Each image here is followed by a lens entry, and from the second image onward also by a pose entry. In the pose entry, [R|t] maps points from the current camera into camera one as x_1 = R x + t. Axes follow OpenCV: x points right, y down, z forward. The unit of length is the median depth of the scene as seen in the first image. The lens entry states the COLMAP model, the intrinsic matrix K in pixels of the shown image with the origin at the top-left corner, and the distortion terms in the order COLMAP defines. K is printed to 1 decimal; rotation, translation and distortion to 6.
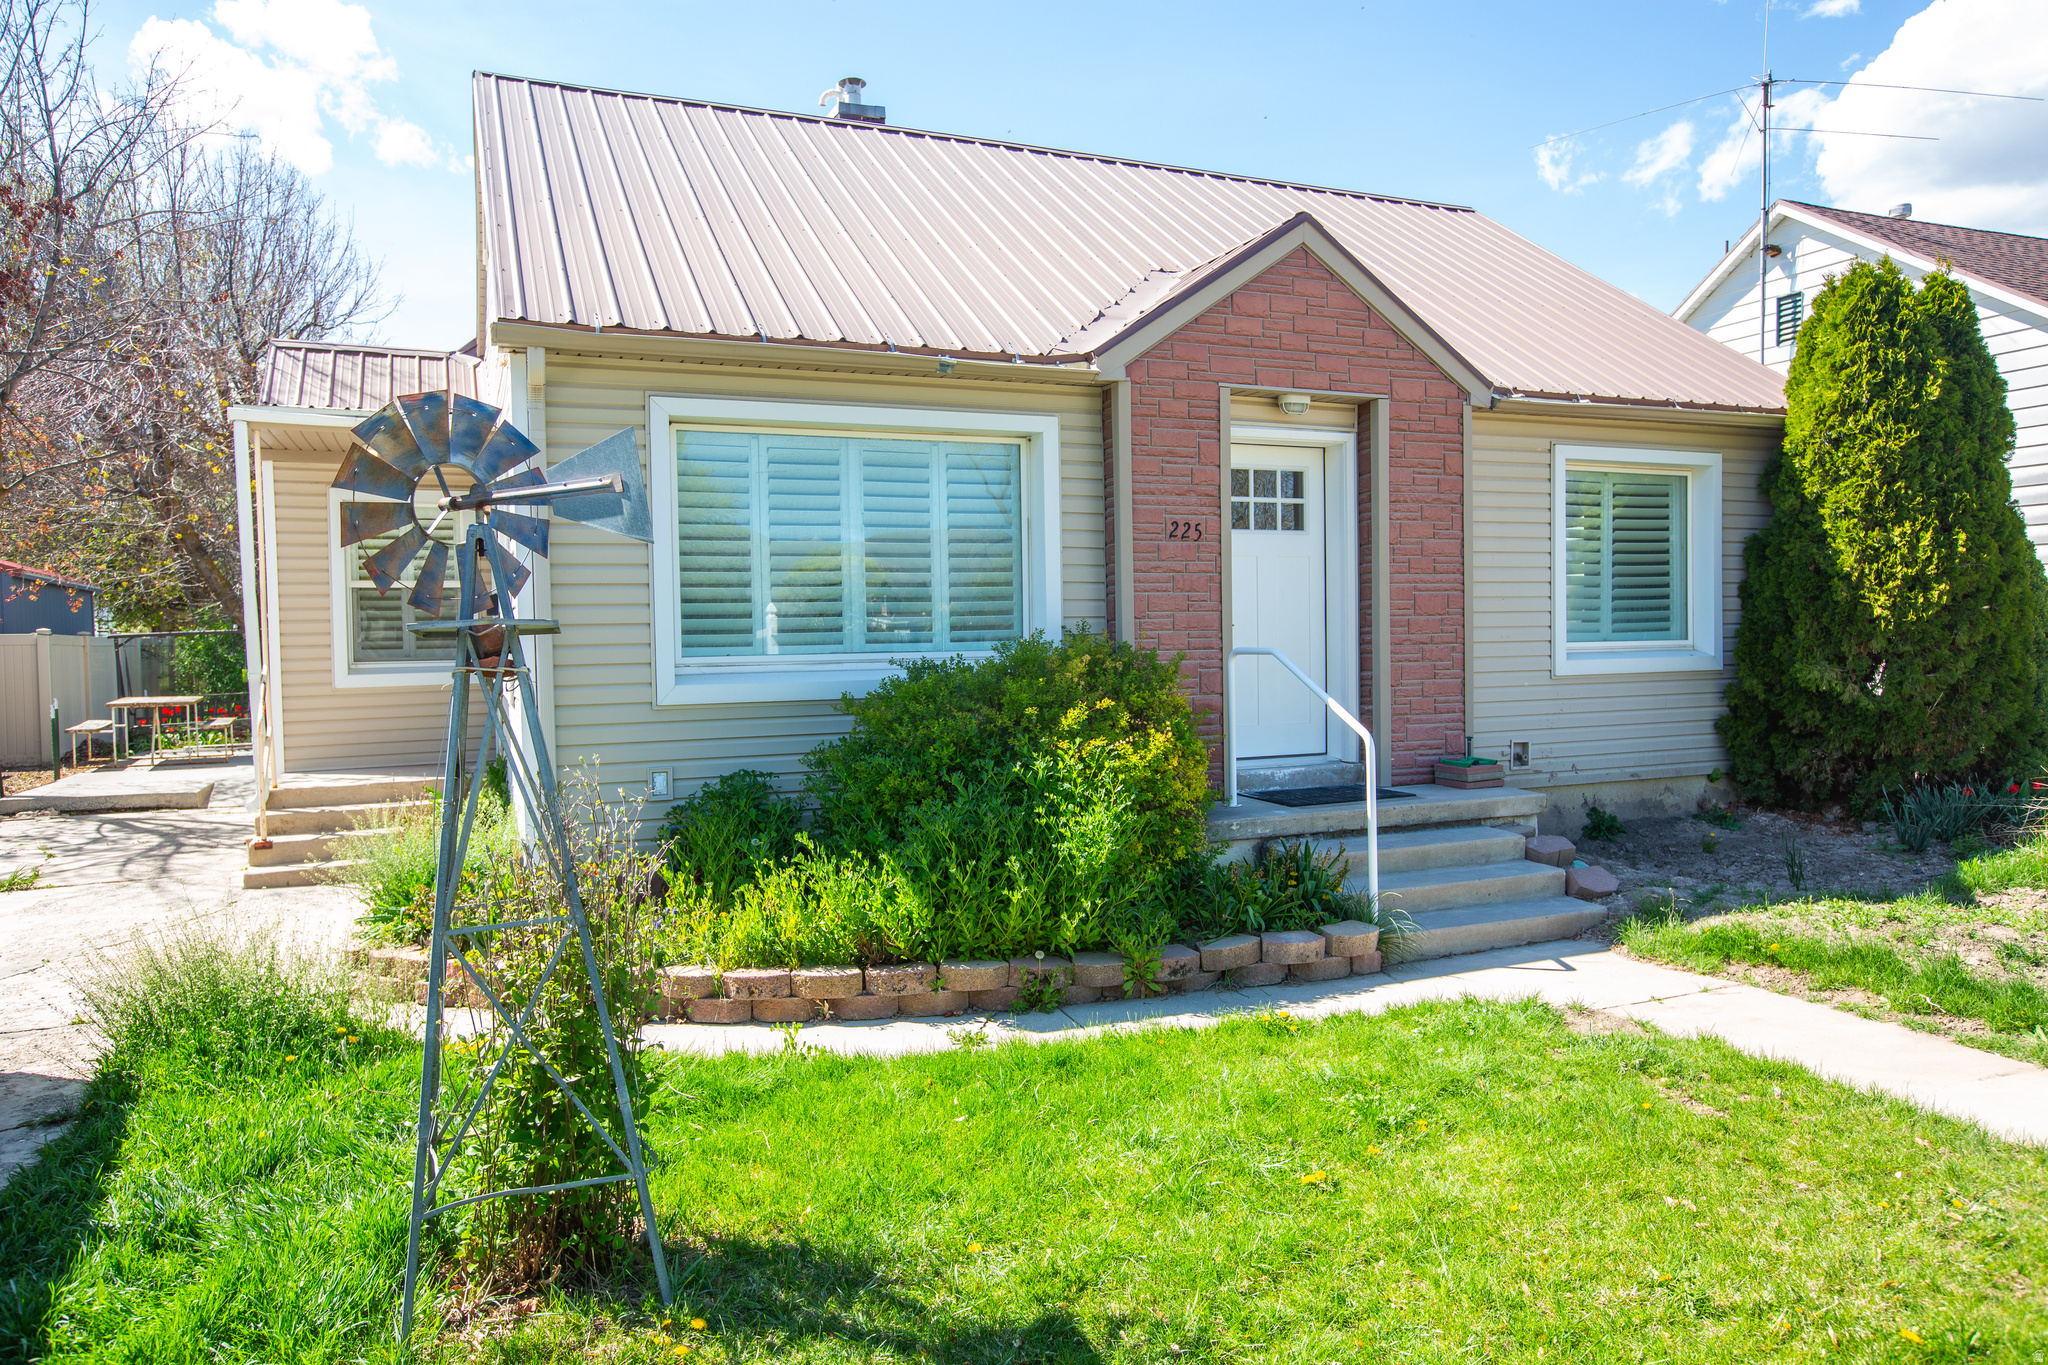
lens RADIAL K [[1393.1, 0, 1020.1], [0, 1393.1, 664.4], [0, 0, 1]] dist [0.009205, 0.015990]
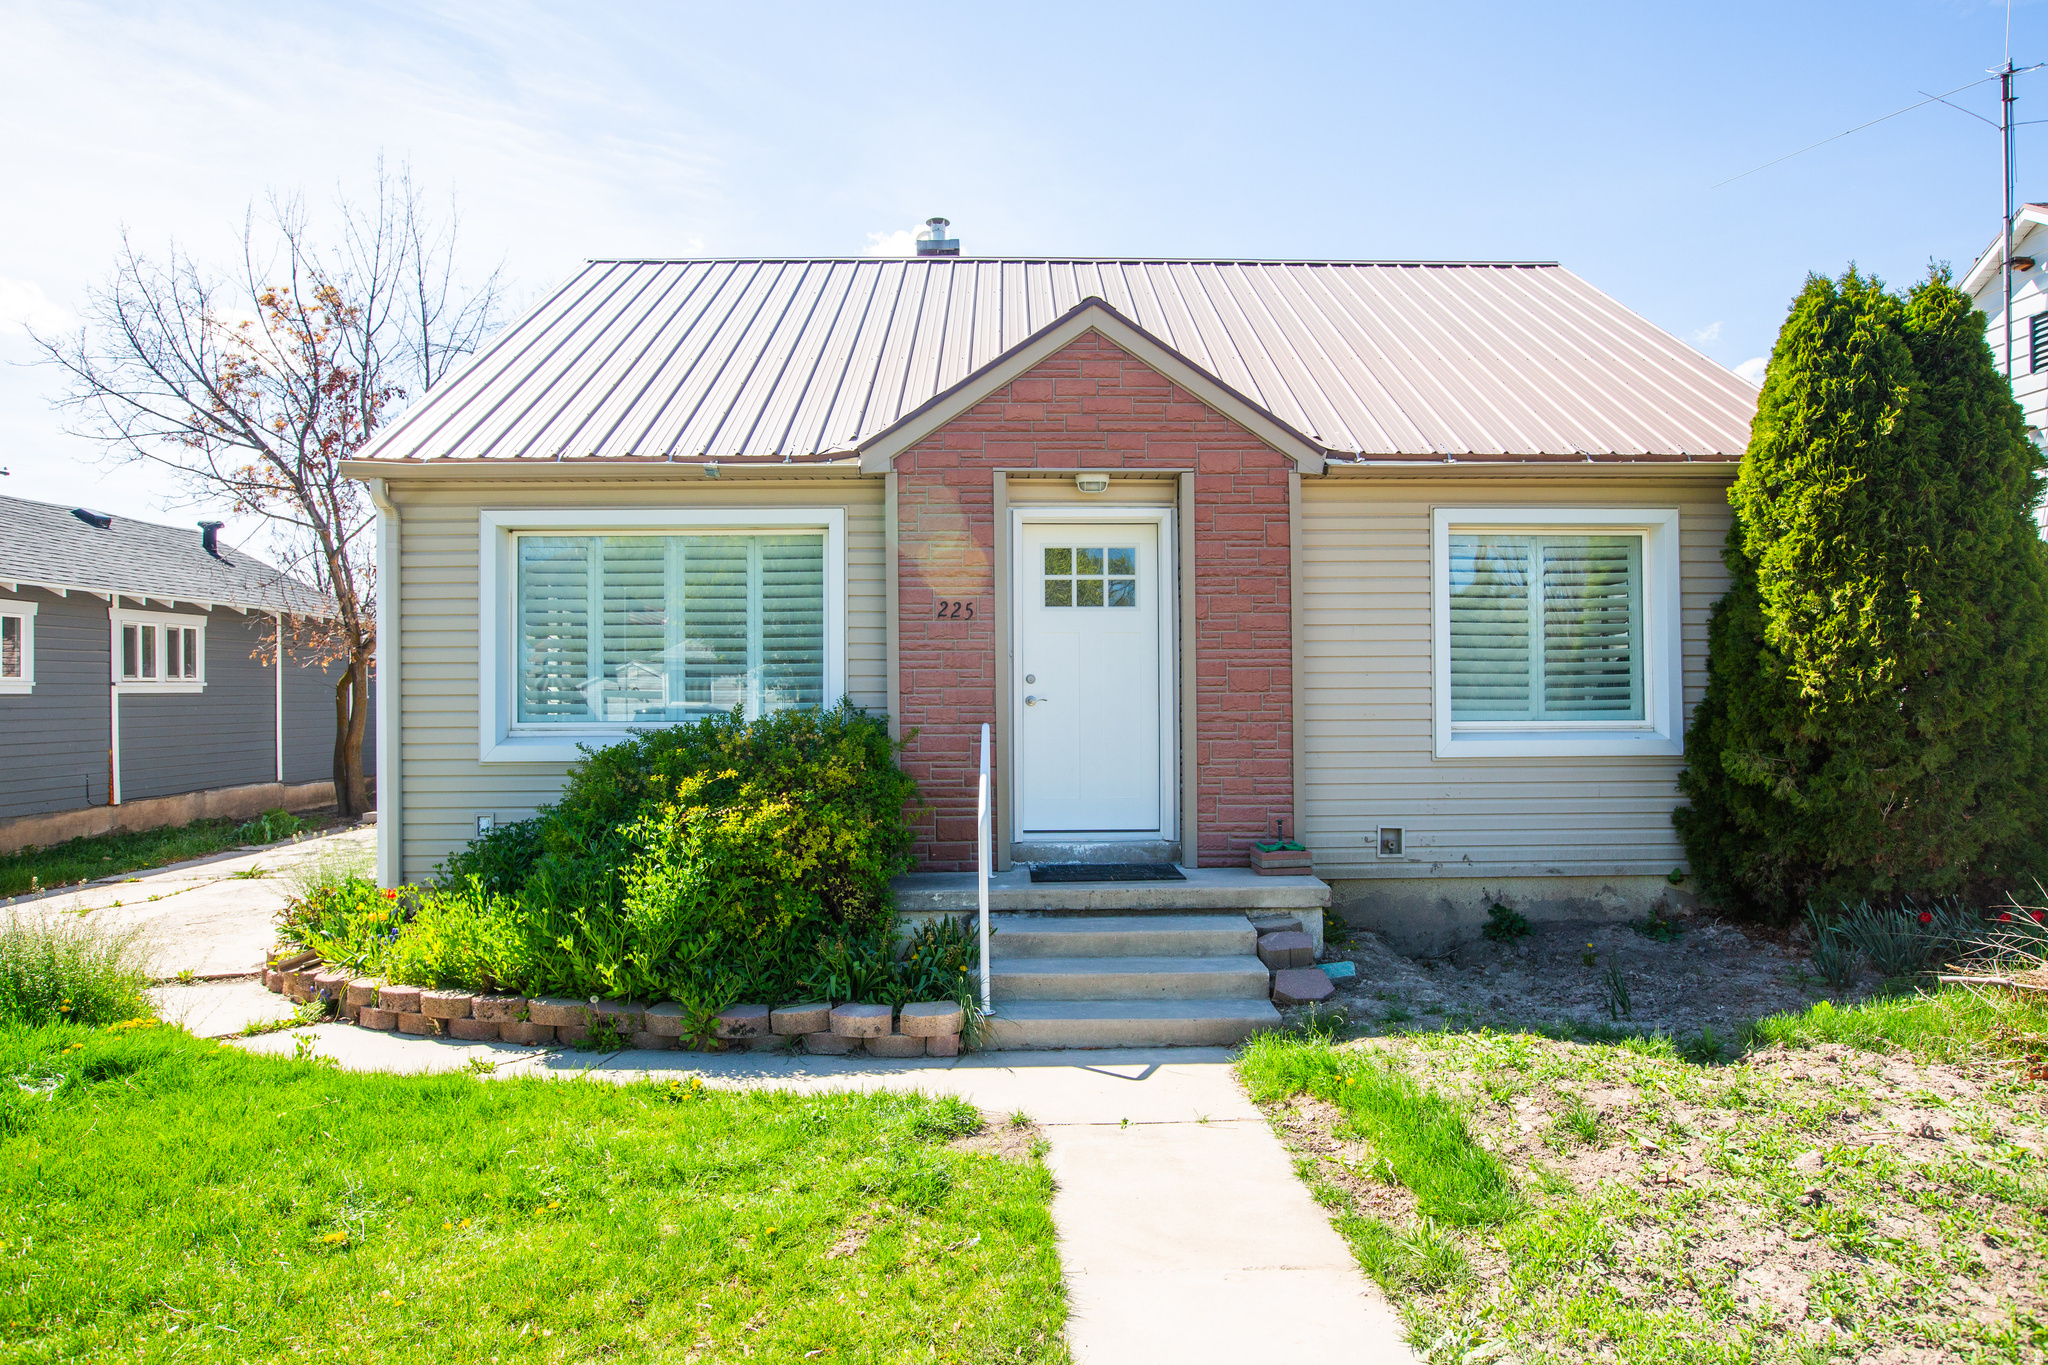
lens RADIAL K [[1232.8, 0, 1026.3], [0, 1232.8, 669.2], [0, 0, 1]] dist [-0.030538, 0.020020]
pose [[0.920113, 0.001123, -0.391651, 0.478908], [-0.017205, 0.999147, -0.037553, -0.015854], [0.391275, 0.041292, 0.919347, 0.153778]]
